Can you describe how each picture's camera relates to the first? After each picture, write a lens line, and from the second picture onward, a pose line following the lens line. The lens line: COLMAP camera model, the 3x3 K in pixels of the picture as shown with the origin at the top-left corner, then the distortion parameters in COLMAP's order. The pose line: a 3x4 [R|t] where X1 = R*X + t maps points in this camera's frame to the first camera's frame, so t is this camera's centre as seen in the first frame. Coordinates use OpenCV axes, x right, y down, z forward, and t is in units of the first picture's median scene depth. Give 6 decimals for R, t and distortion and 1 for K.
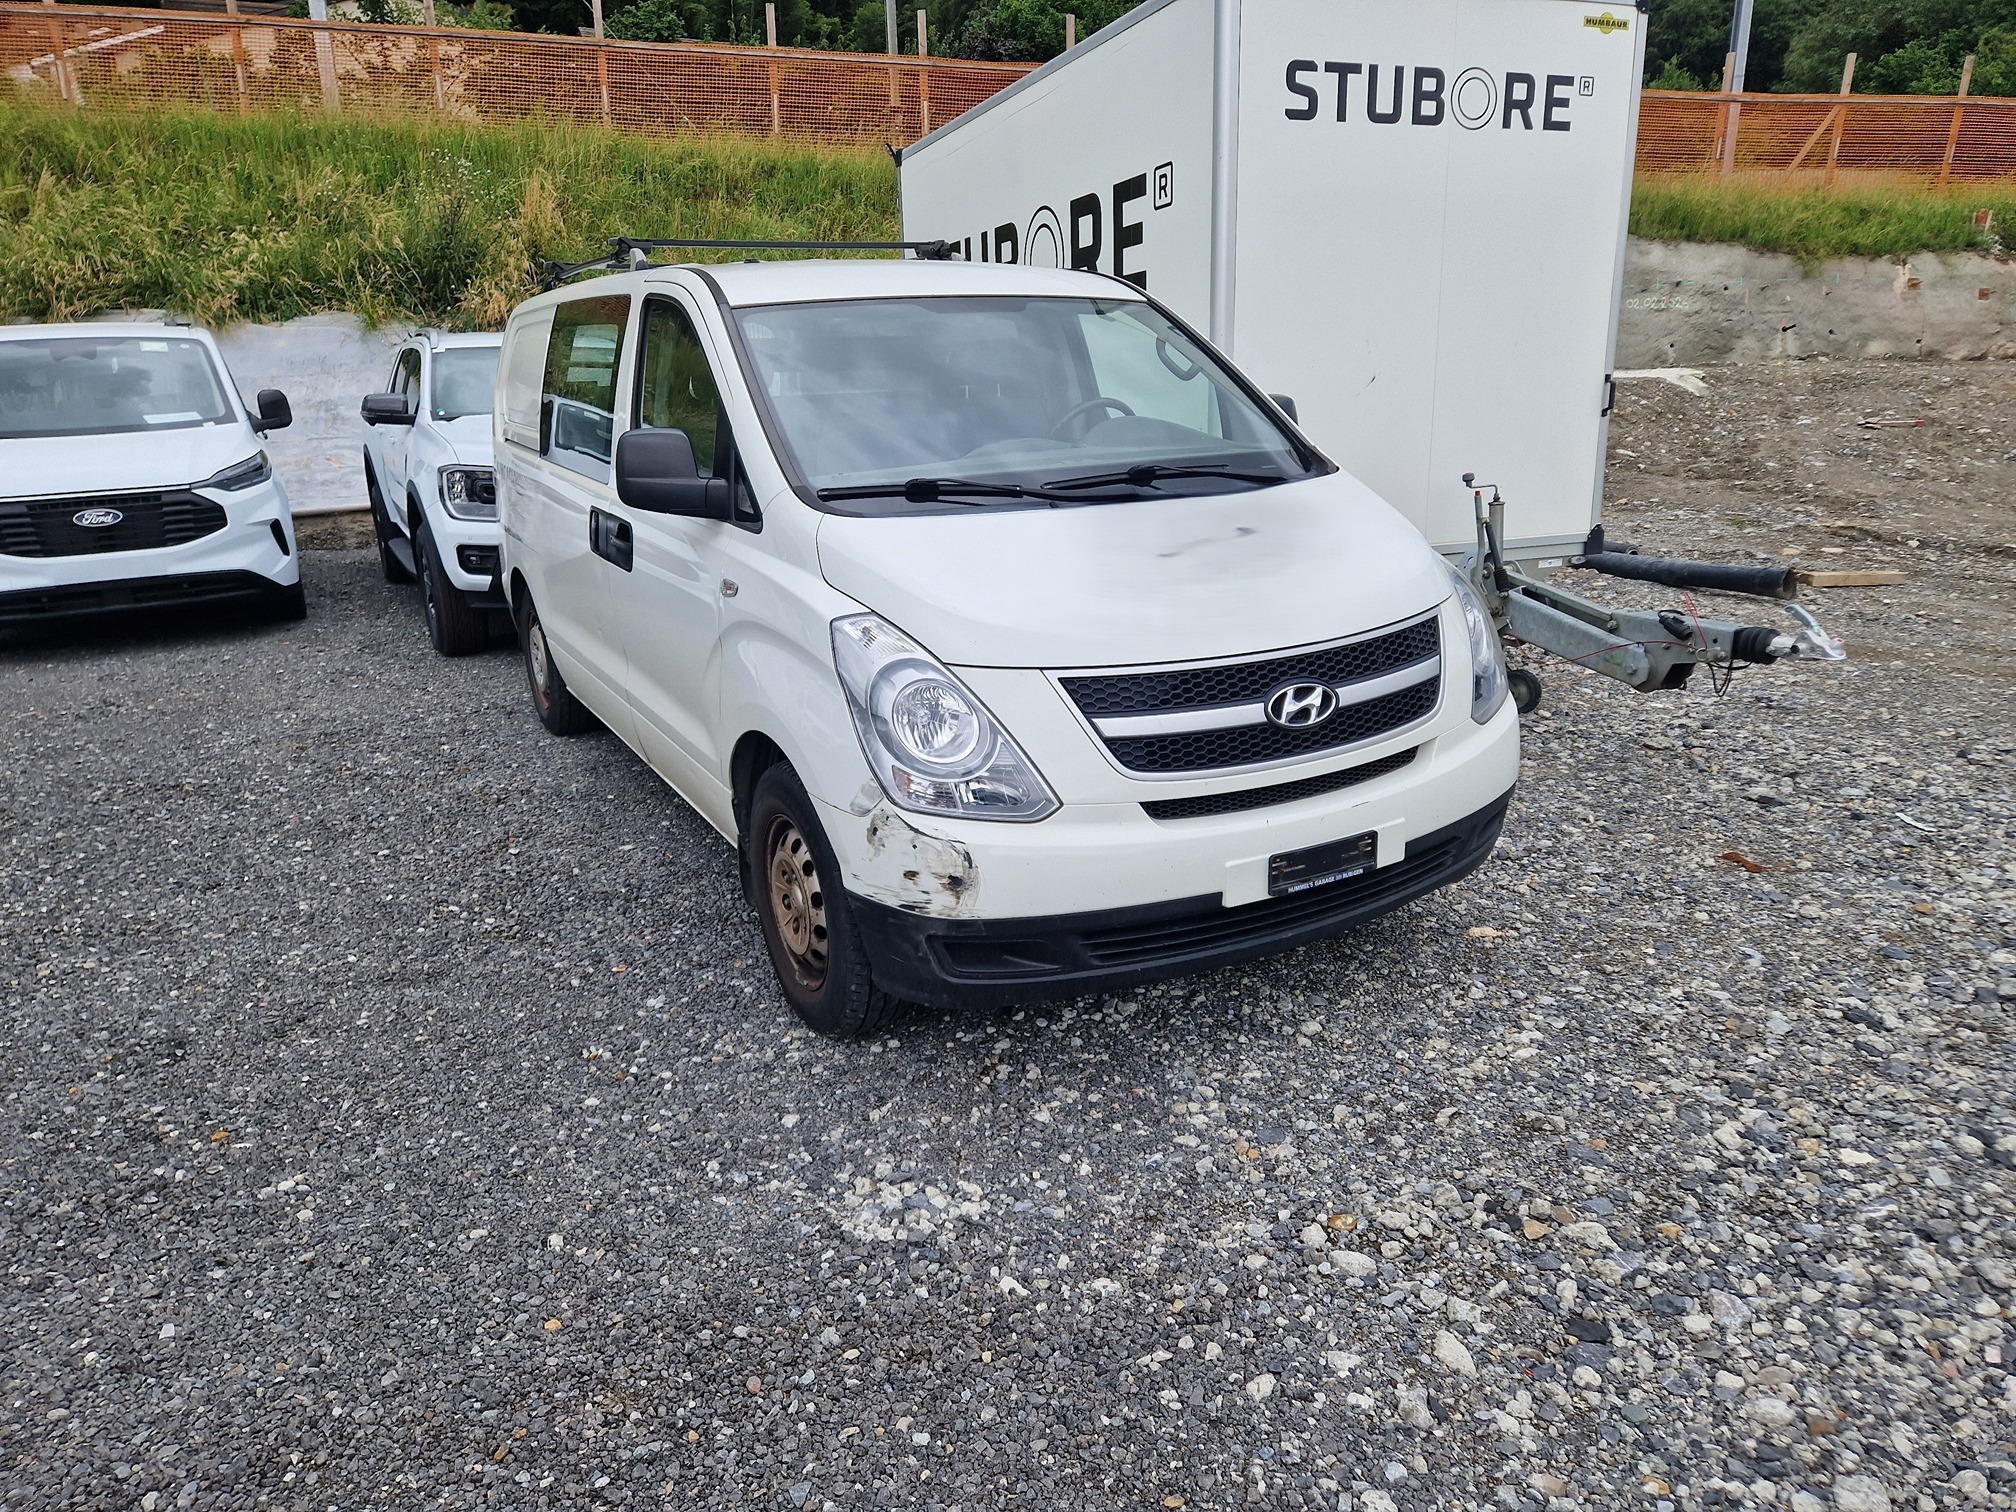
lens RADIAL K [[1347.0, 0, 1011.2], [0, 1347.0, 771.1], [0, 0, 1]] dist [0.065510, -0.044738]
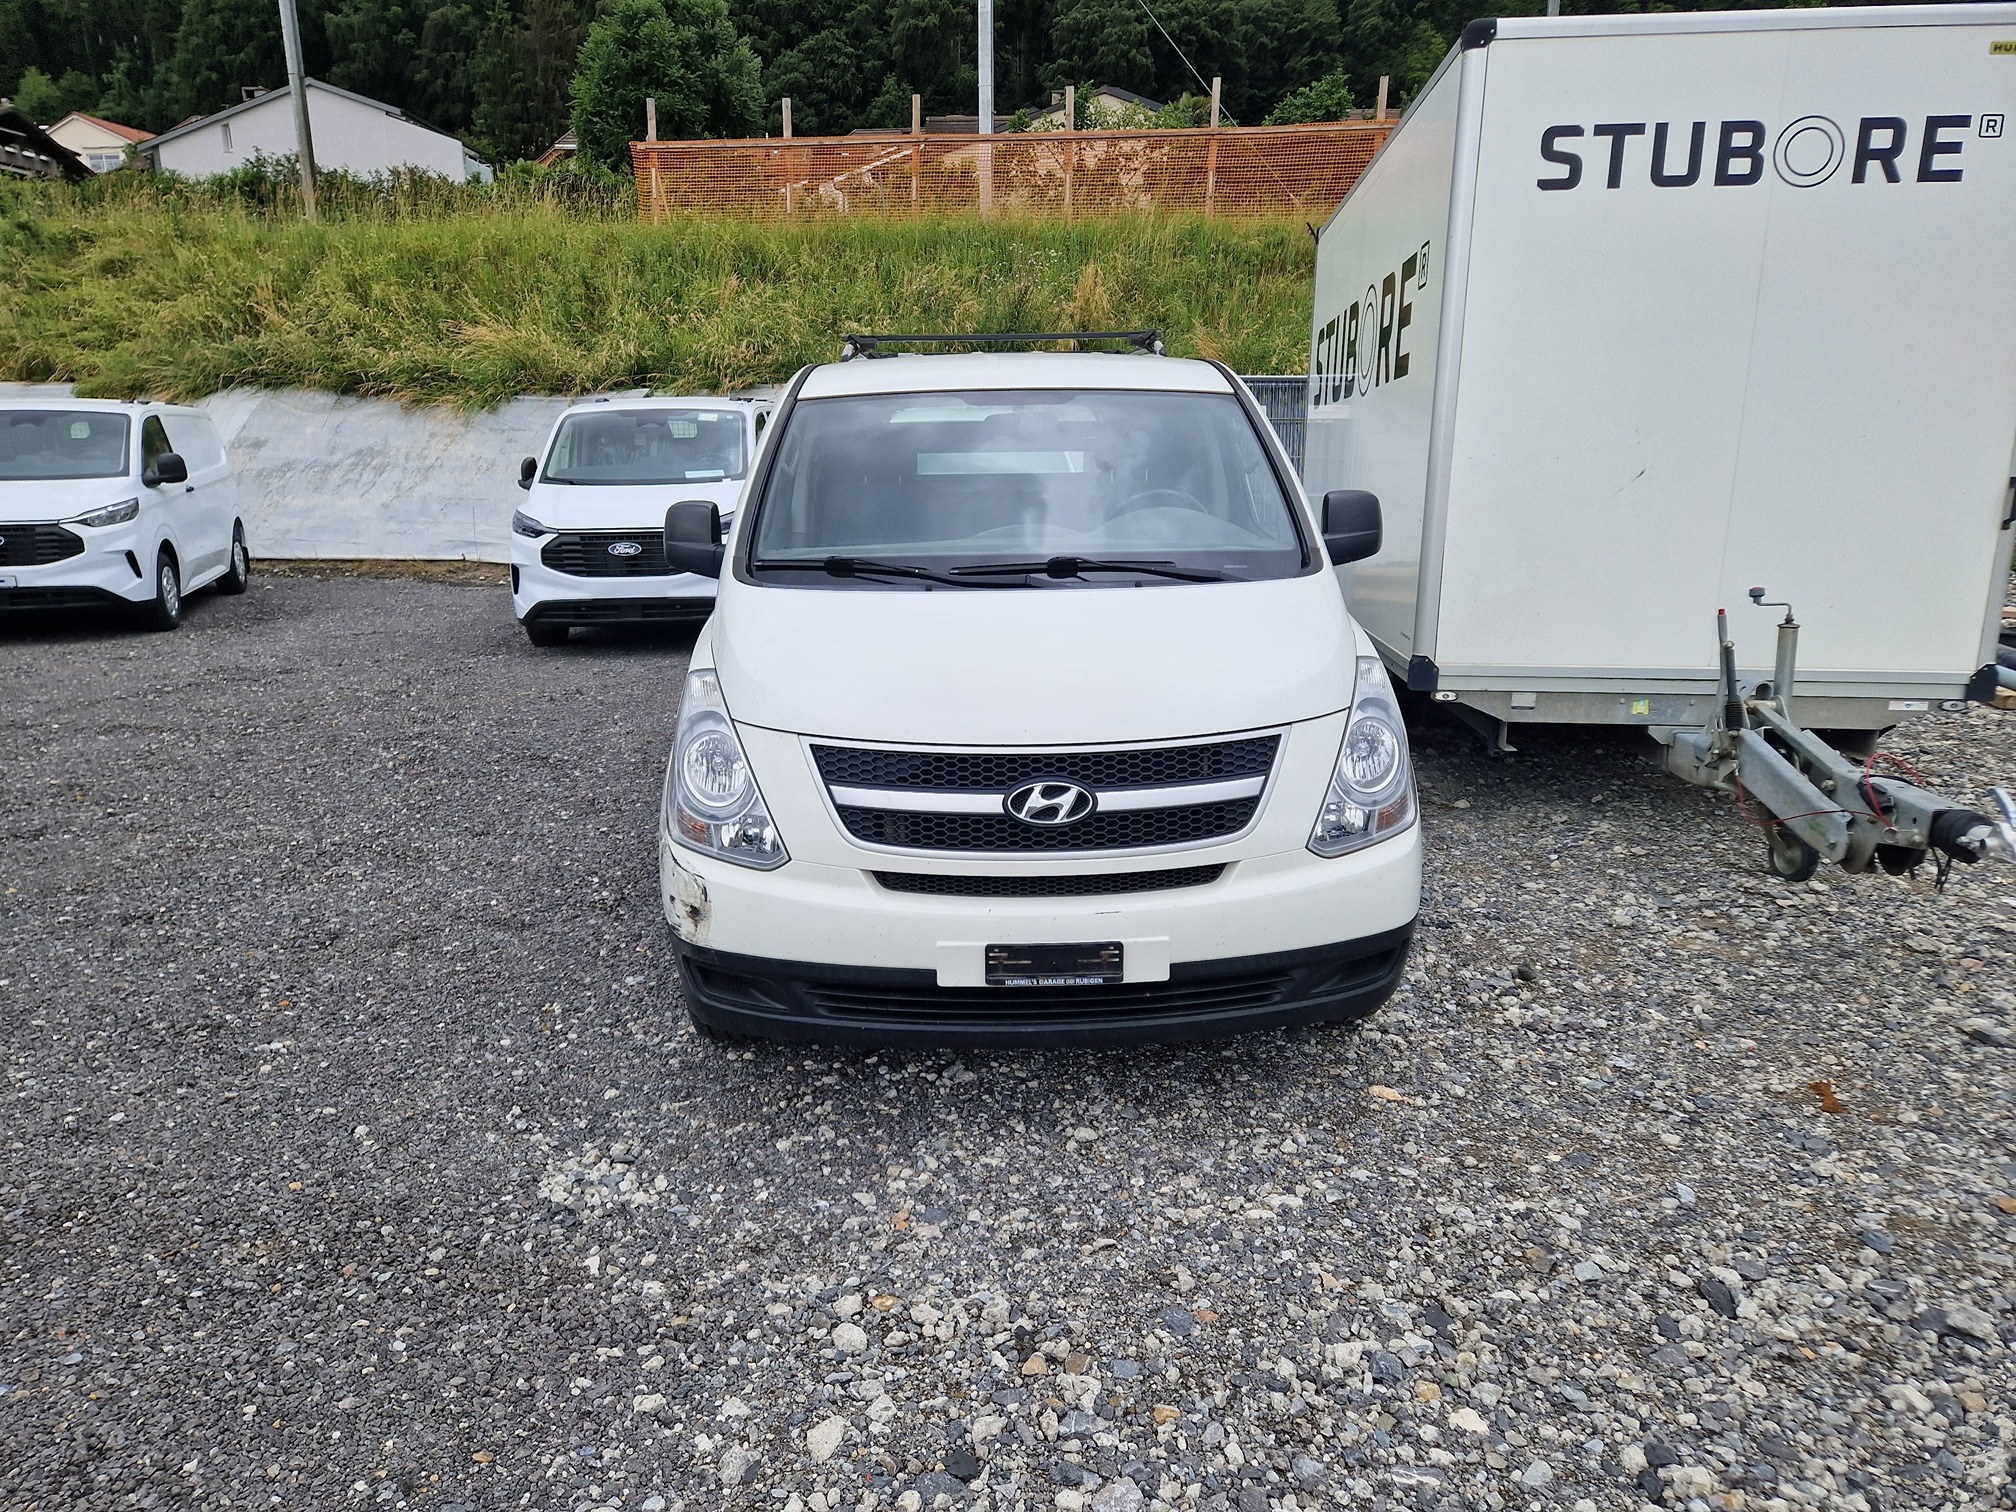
lens RADIAL K [[1347.0, 0, 1004.5], [0, 1347.0, 790.1], [0, 0, 1]] dist [0.065510, -0.044738]
pose [[0.885666, 0.138601, -0.443154, 0.579509], [-0.151865, 0.988385, 0.005618, -0.054374], [0.438786, 0.062324, 0.896428, 0.081526]]
